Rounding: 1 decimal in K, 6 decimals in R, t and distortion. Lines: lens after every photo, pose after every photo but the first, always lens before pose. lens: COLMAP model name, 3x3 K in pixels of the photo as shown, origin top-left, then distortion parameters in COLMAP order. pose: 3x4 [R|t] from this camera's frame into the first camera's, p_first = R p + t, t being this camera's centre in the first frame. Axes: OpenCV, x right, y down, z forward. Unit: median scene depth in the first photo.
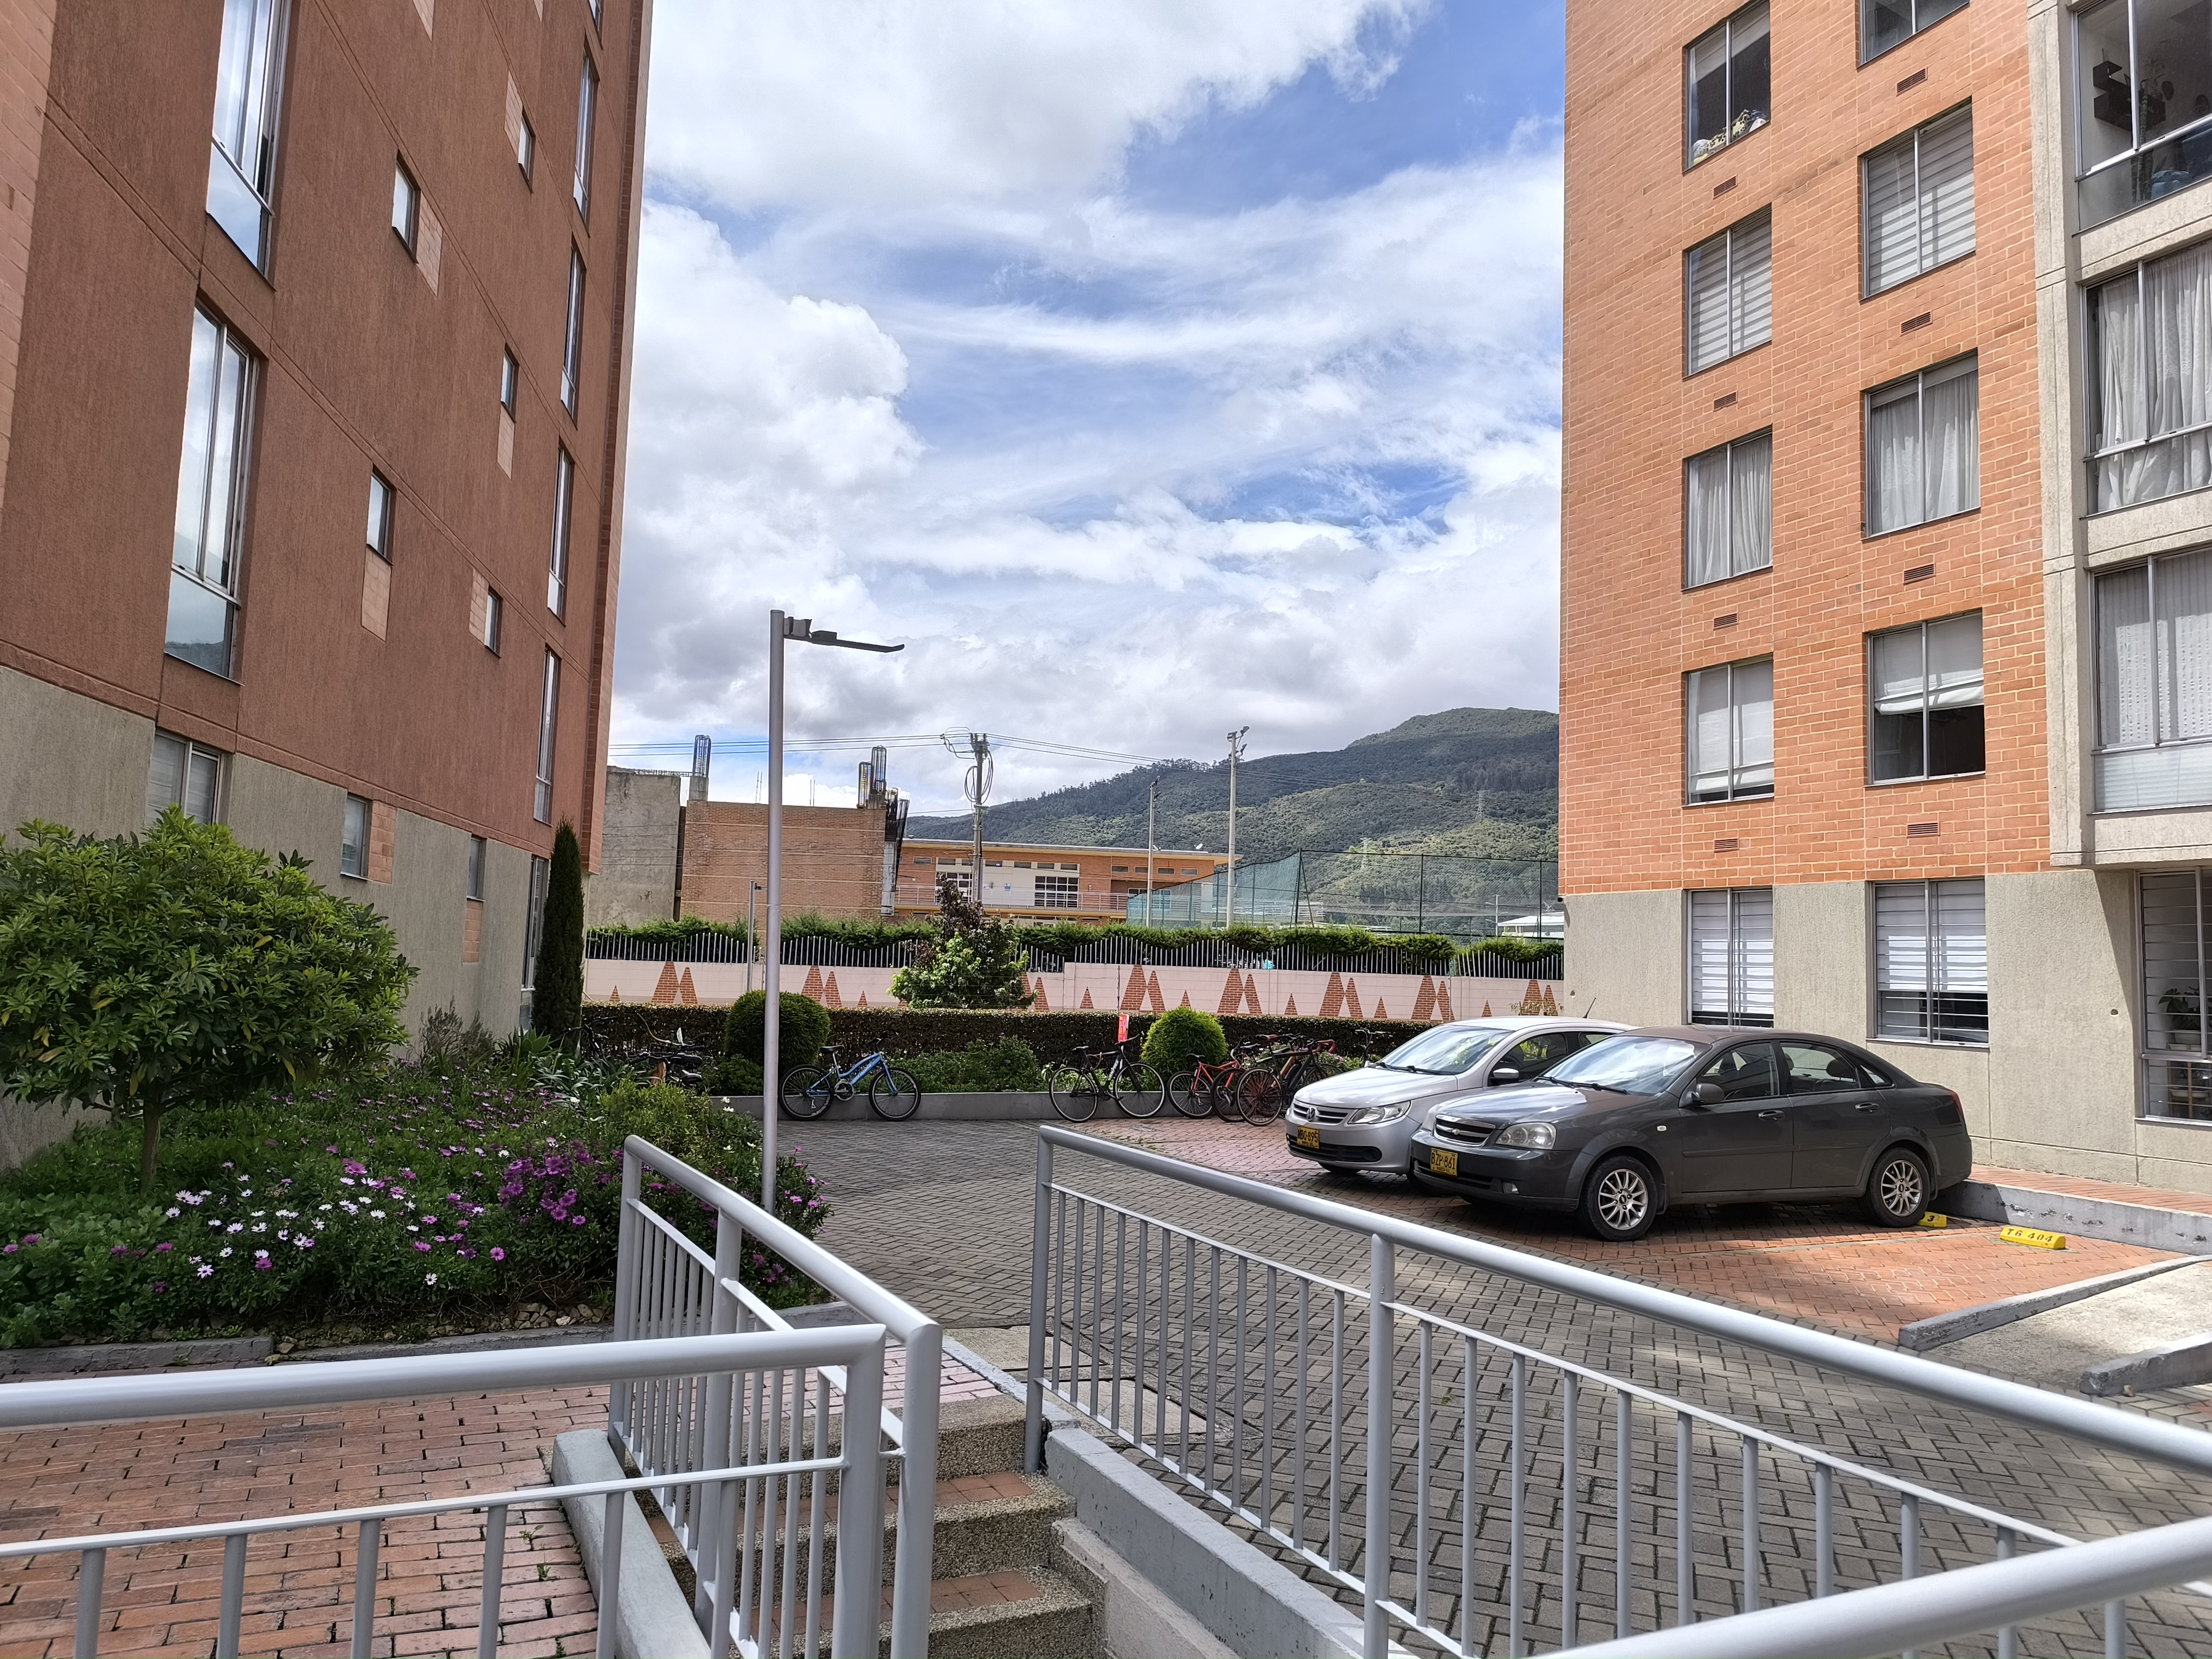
lens RADIAL K [[1514.3, 0, 1102.2], [0, 1514.3, 831.5], [0, 0, 1]] dist [0.038717, -0.040679]
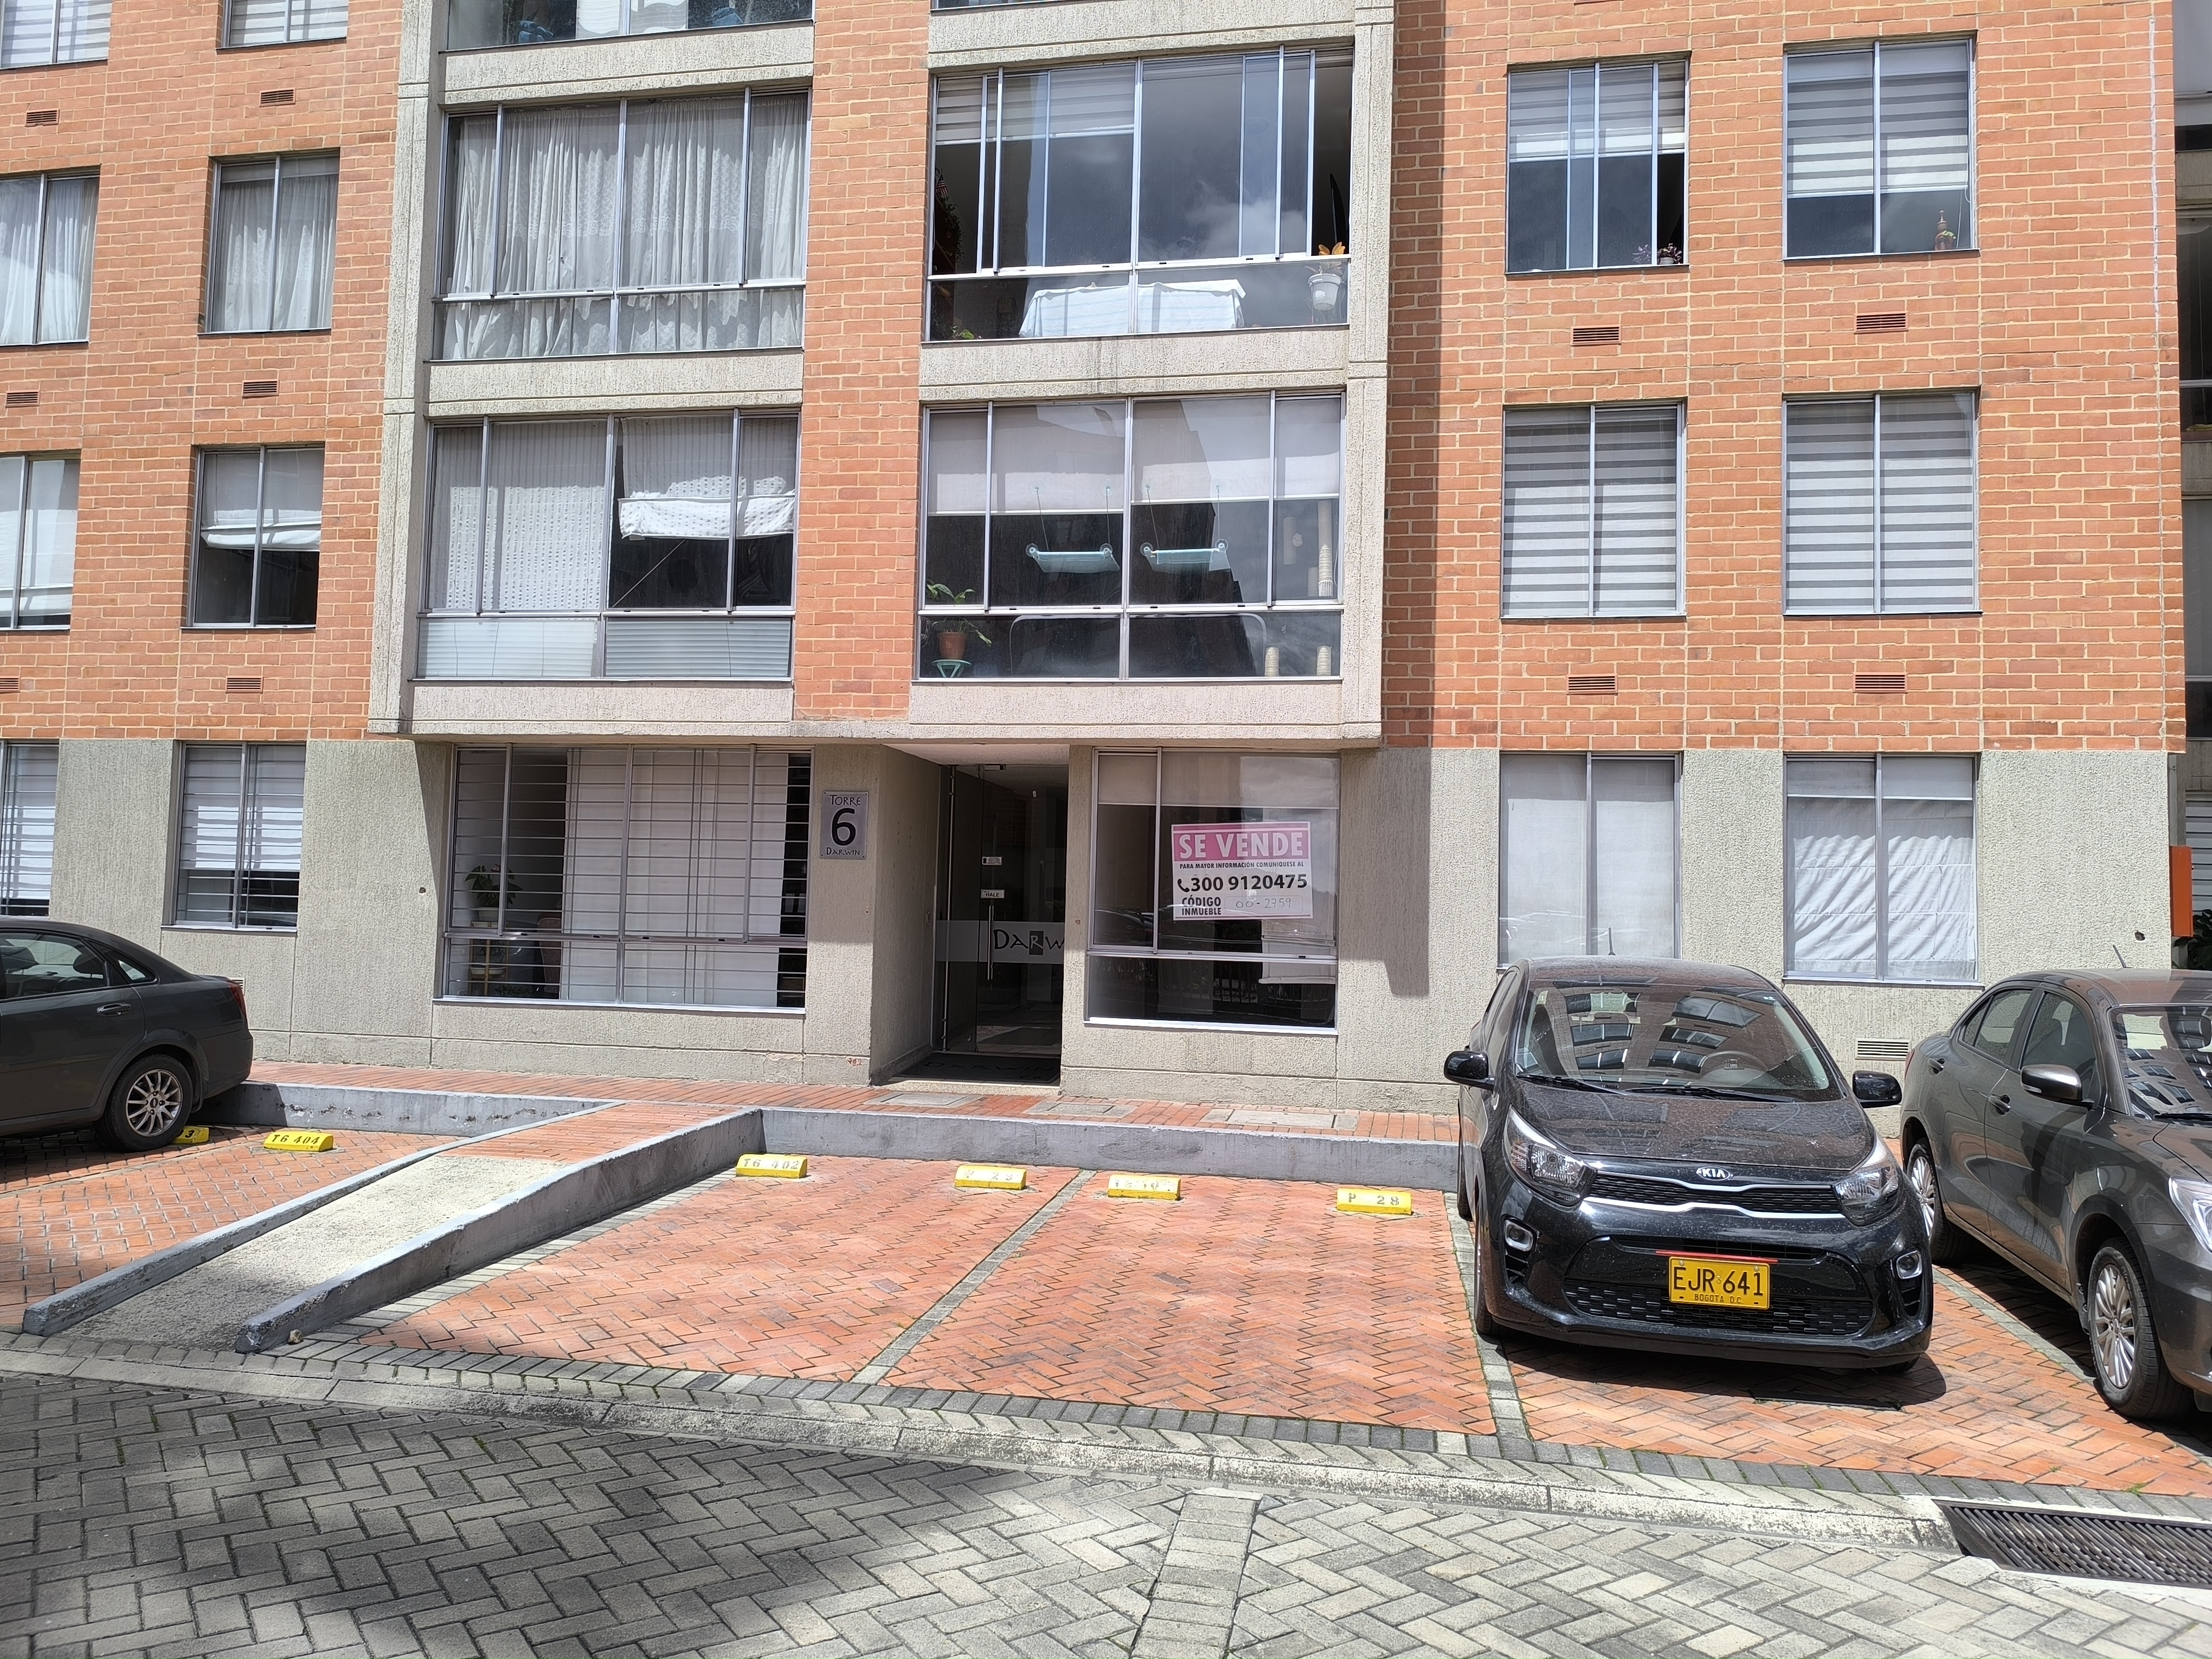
lens RADIAL K [[1514.3, 0, 1108.1], [0, 1514.3, 824.0], [0, 0, 1]] dist [0.038717, -0.040679]
pose [[0.582733, 0.027161, 0.812210, 0.134689], [-0.082093, 0.996296, 0.025582, 0.017002], [-0.808507, -0.081584, 0.582805, 0.099020]]
